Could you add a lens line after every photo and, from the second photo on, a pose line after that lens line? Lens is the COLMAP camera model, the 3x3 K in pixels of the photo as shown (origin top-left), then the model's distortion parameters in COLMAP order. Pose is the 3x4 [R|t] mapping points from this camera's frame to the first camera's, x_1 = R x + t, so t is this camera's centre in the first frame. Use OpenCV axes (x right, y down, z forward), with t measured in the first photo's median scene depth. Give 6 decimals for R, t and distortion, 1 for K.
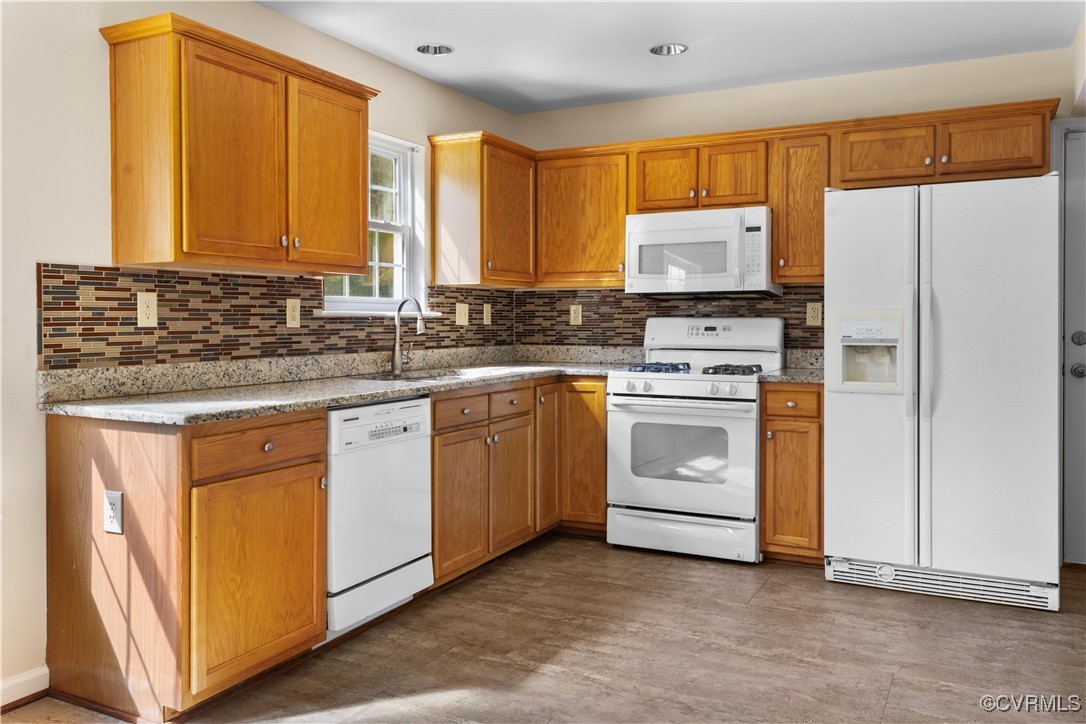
lens RADIAL K [[863.4, 0, 542.5], [0, 863.4, 323.8], [0, 0, 1]] dist [0.010950, 0.001578]
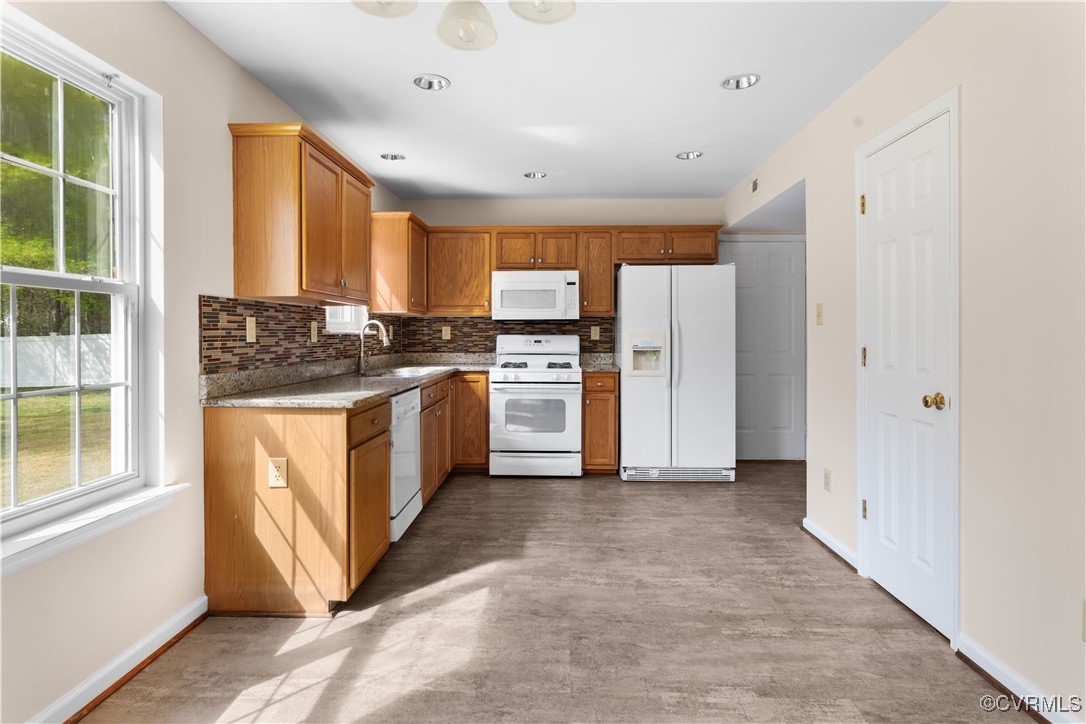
lens RADIAL K [[583.2, 0, 544.7], [0, 583.2, 335.3], [0, 0, 1]] dist [0.001350, 0.000391]
pose [[0.904703, 0.000403, 0.426043, -0.338791], [0.001315, 0.999992, -0.003739, -0.002477], [-0.426041, 0.003942, 0.904695, -0.032428]]
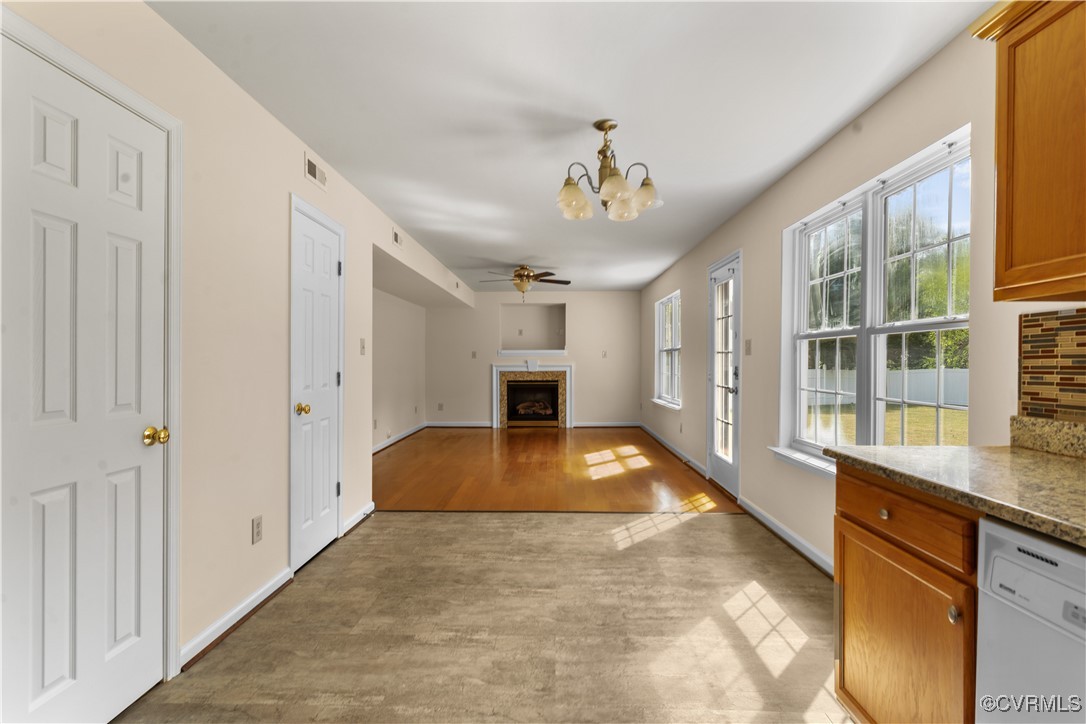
lens RADIAL K [[523.6, 0, 543.0], [0, 523.6, 362.0], [0, 0, 1]] dist [0.000167, 0.000026]
pose [[-0.902925, 0.000530, -0.429799, 0.158230], [-0.002189, 0.999981, 0.005833, -0.009978], [0.429793, 0.006208, -0.902906, 0.931212]]
